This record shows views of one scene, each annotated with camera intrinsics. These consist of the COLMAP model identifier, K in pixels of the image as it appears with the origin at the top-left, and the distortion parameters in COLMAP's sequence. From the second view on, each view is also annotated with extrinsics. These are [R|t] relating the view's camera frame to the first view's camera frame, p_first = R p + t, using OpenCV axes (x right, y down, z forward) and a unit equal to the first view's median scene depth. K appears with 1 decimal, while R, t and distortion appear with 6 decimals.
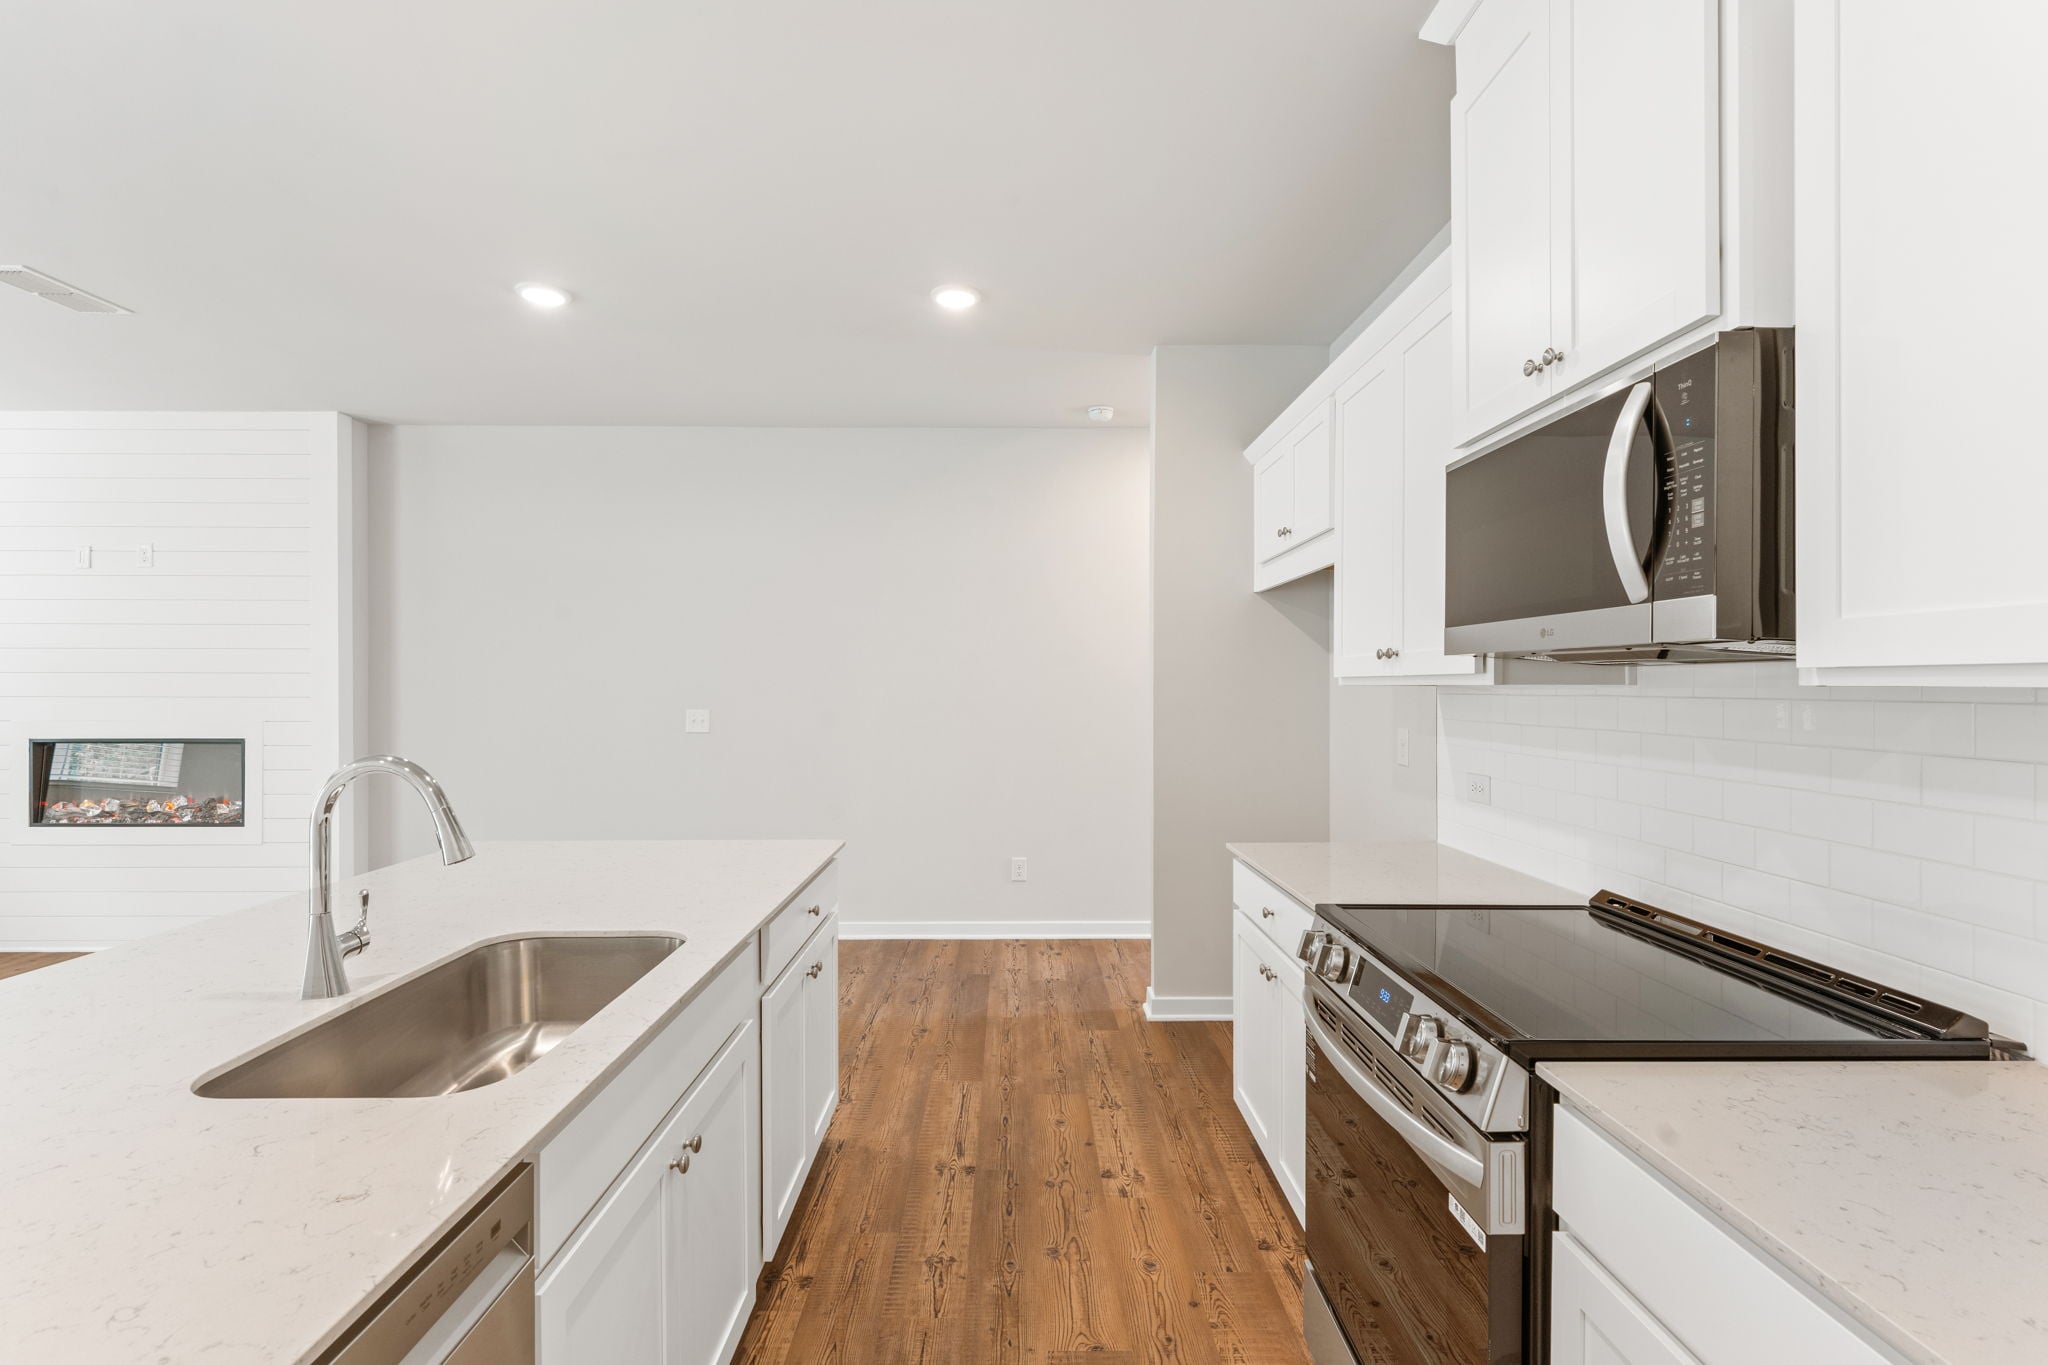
lens RADIAL K [[942.8, 0, 1027.3], [0, 942.8, 693.2], [0, 0, 1]] dist [0.001622, -0.000613]
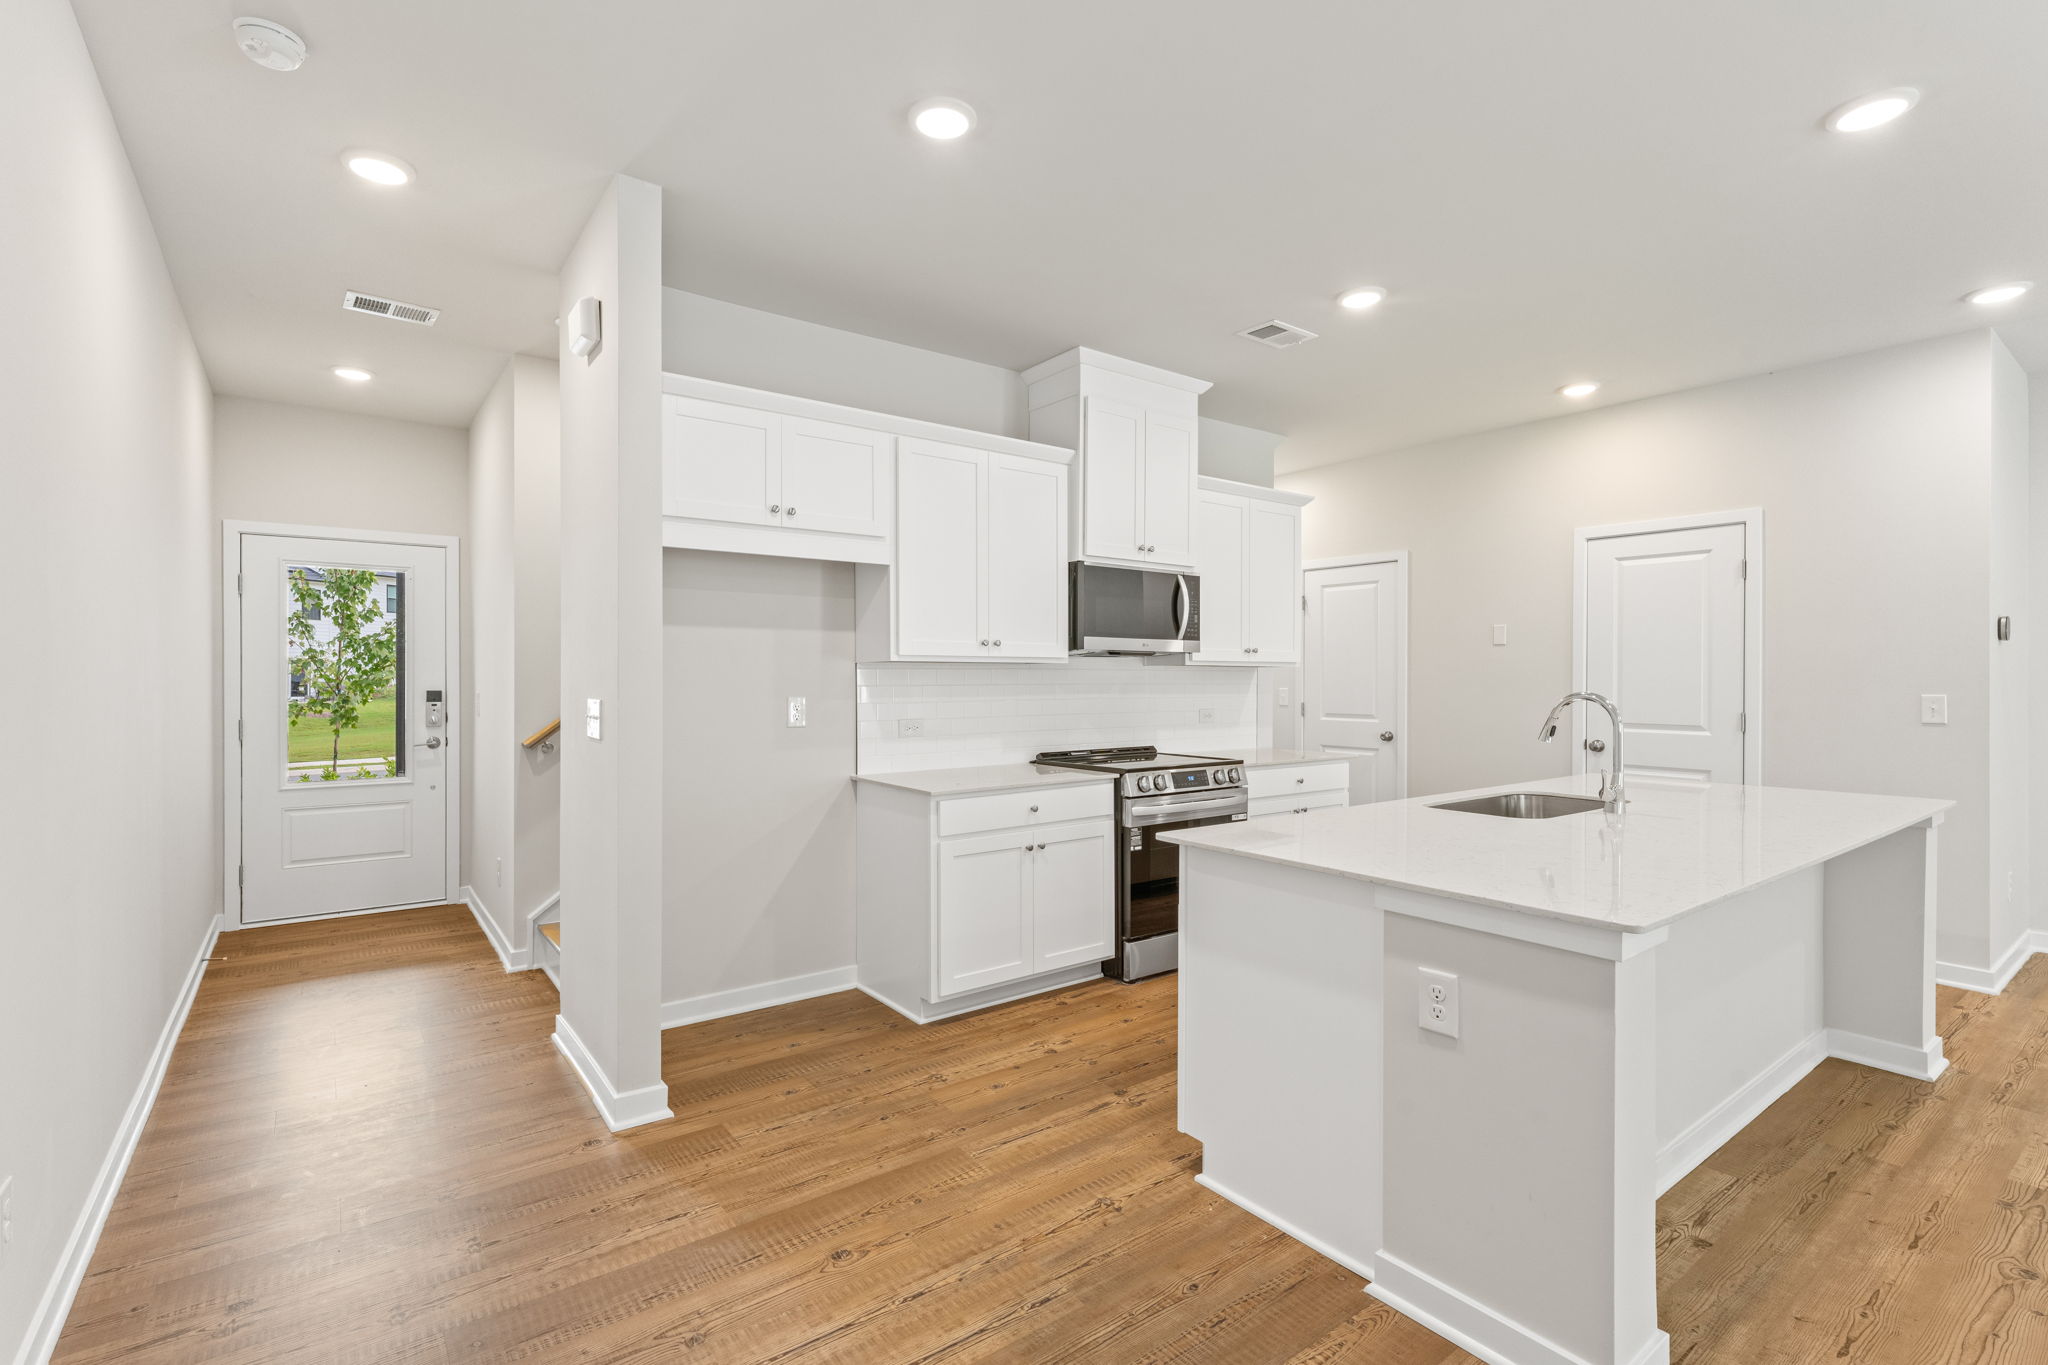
lens RADIAL K [[942.8, 0, 1018.0], [0, 942.8, 678.6], [0, 0, 1]] dist [0.001622, -0.000613]
pose [[-0.585166, -0.002649, 0.810909, -0.713225], [0.004578, 0.999968, 0.006570, 0.007147], [-0.810901, 0.007557, -0.585135, 1.397267]]
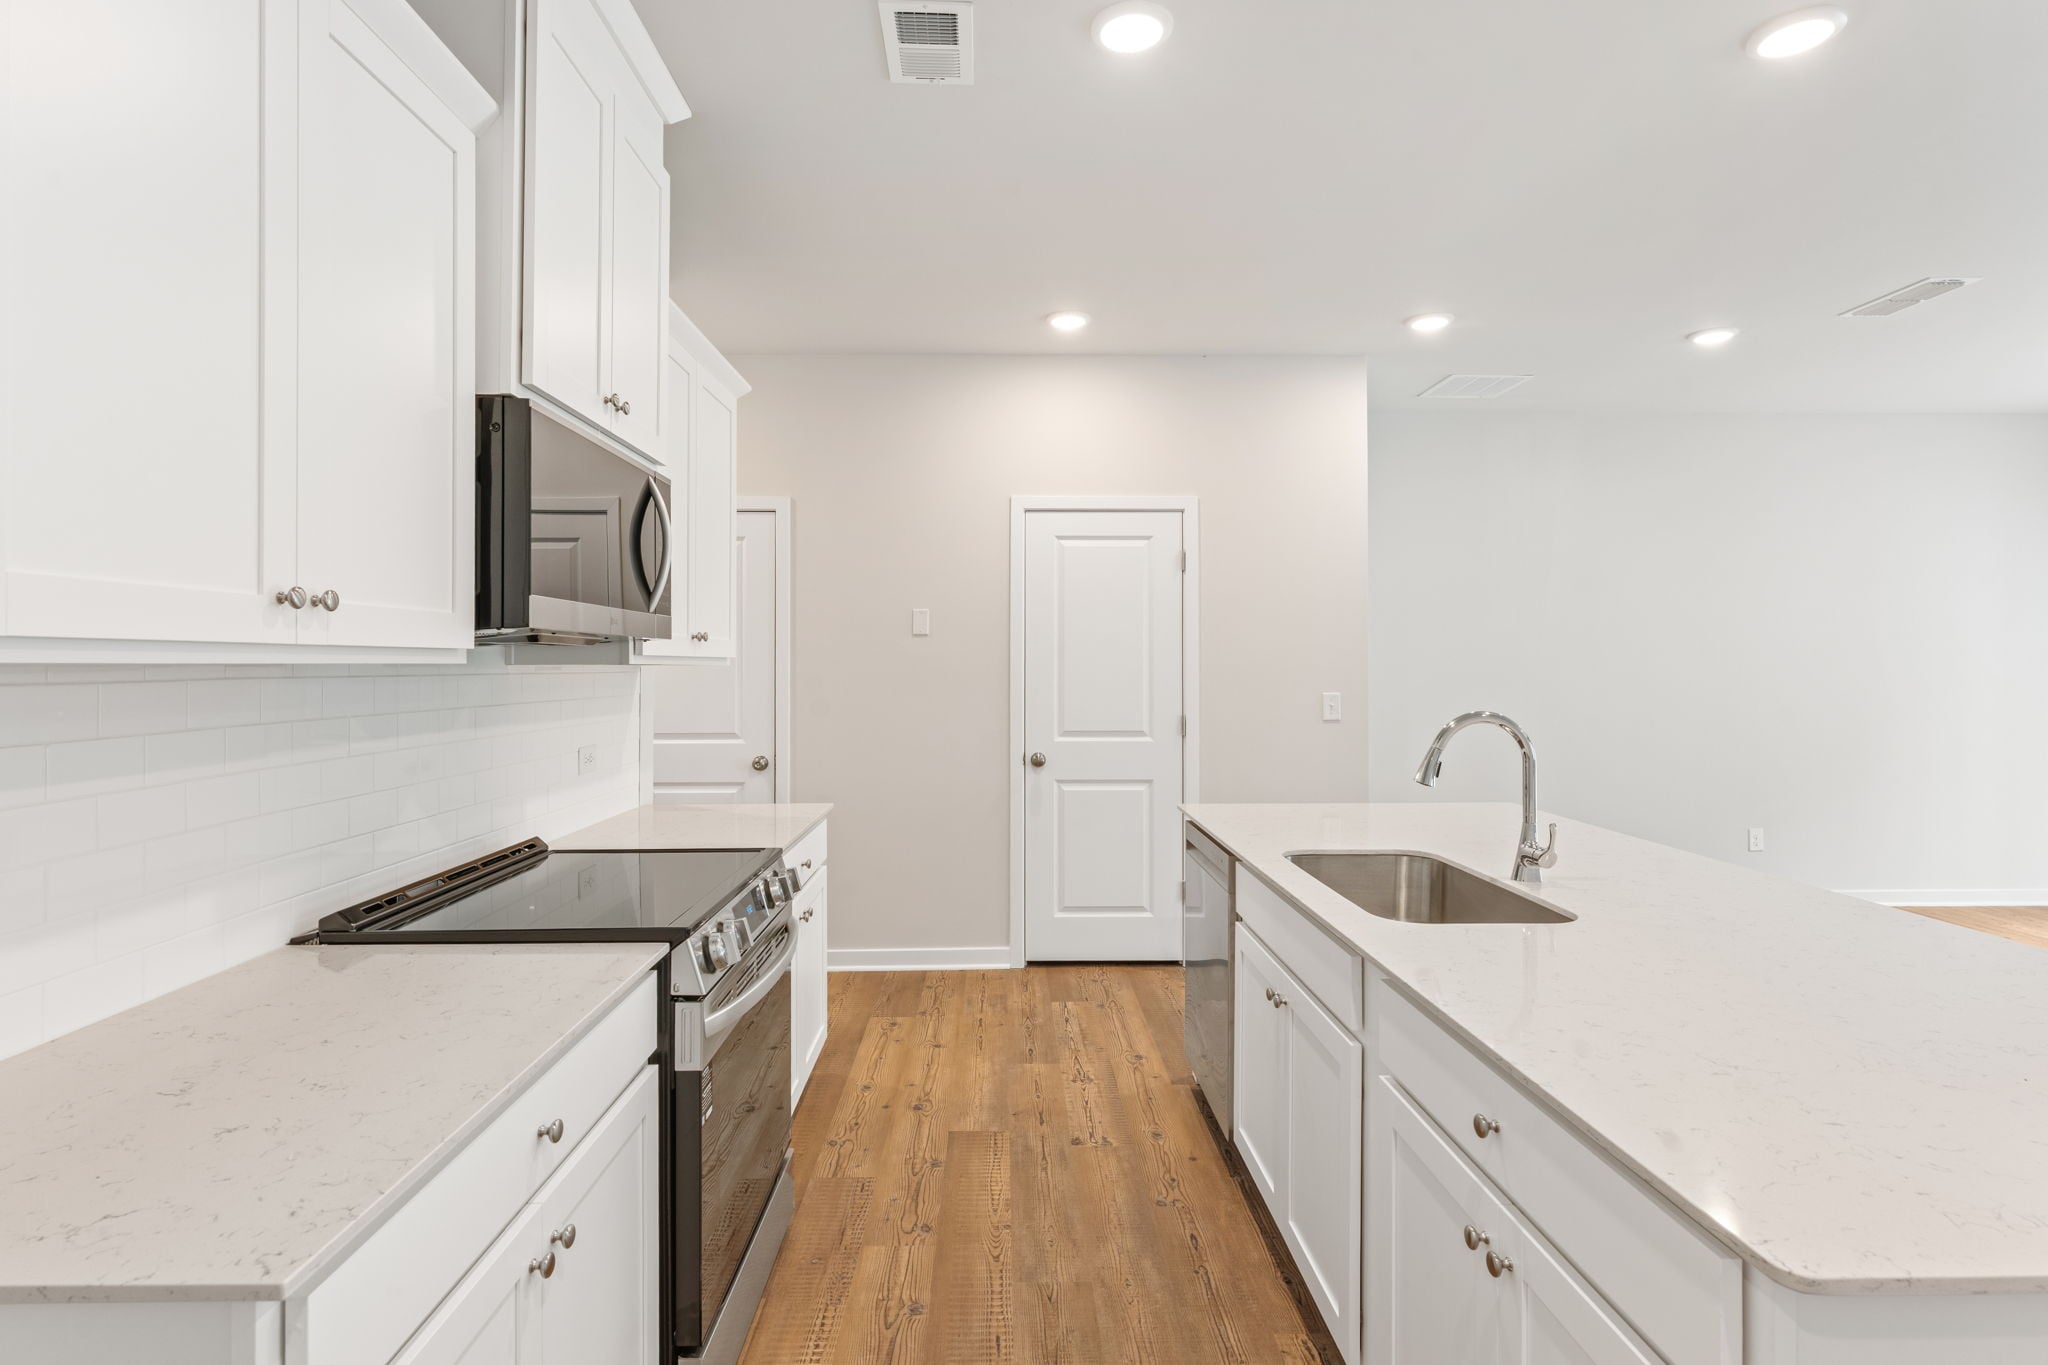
lens RADIAL K [[1016.3, 0, 1028.3], [0, 1016.3, 653.4], [0, 0, 1]] dist [0.007120, 0.001929]
pose [[-0.999955, -0.000292, -0.009479, 0.008120], [-0.000265, 0.999996, -0.002810, -0.008647], [0.009480, -0.002808, -0.999951, 1.112512]]
